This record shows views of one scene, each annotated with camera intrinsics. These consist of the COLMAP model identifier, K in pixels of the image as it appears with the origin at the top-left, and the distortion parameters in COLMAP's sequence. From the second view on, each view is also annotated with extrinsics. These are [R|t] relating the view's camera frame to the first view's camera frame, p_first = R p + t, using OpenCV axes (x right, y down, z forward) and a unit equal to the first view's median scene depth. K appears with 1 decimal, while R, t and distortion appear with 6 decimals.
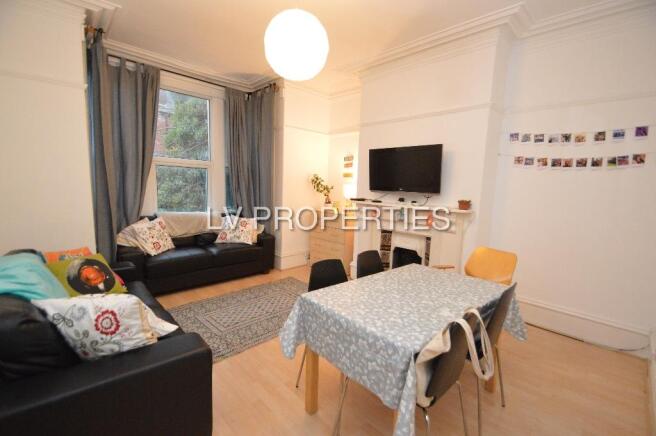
lens RADIAL K [[292.2, 0, 324.9], [0, 292.2, 225.9], [0, 0, 1]] dist [0.000272, -0.000845]
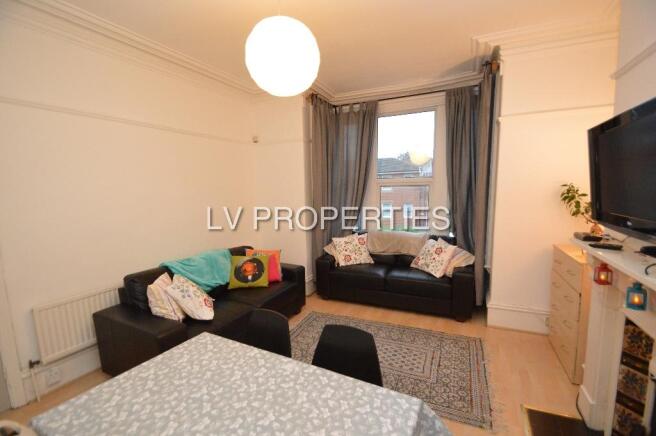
lens RADIAL K [[292.2, 0, 324.9], [0, 292.2, 225.9], [0, 0, 1]] dist [0.000272, -0.000845]
pose [[0.344889, 0.073553, -0.935757, 0.462074], [-0.099577, 0.994166, 0.041443, -0.097292], [0.933347, 0.078887, 0.350201, 0.494033]]
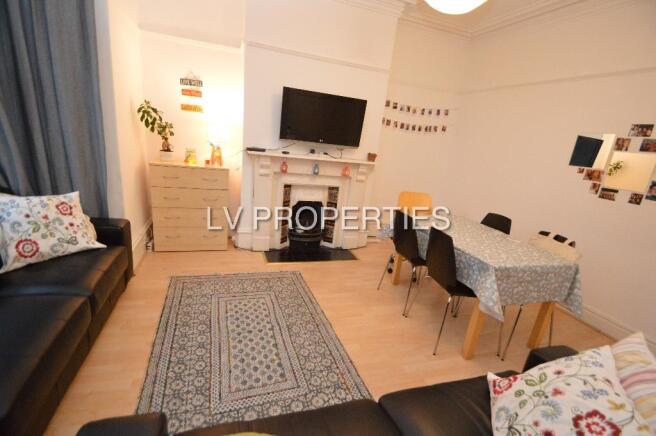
lens RADIAL K [[292.2, 0, 324.9], [0, 292.2, 225.9], [0, 0, 1]] dist [0.000272, -0.000845]
pose [[0.429056, -0.251852, 0.867457, -0.609999], [0.035033, 0.964261, 0.262629, -0.104169], [-0.902598, -0.082293, 0.422545, 0.551216]]
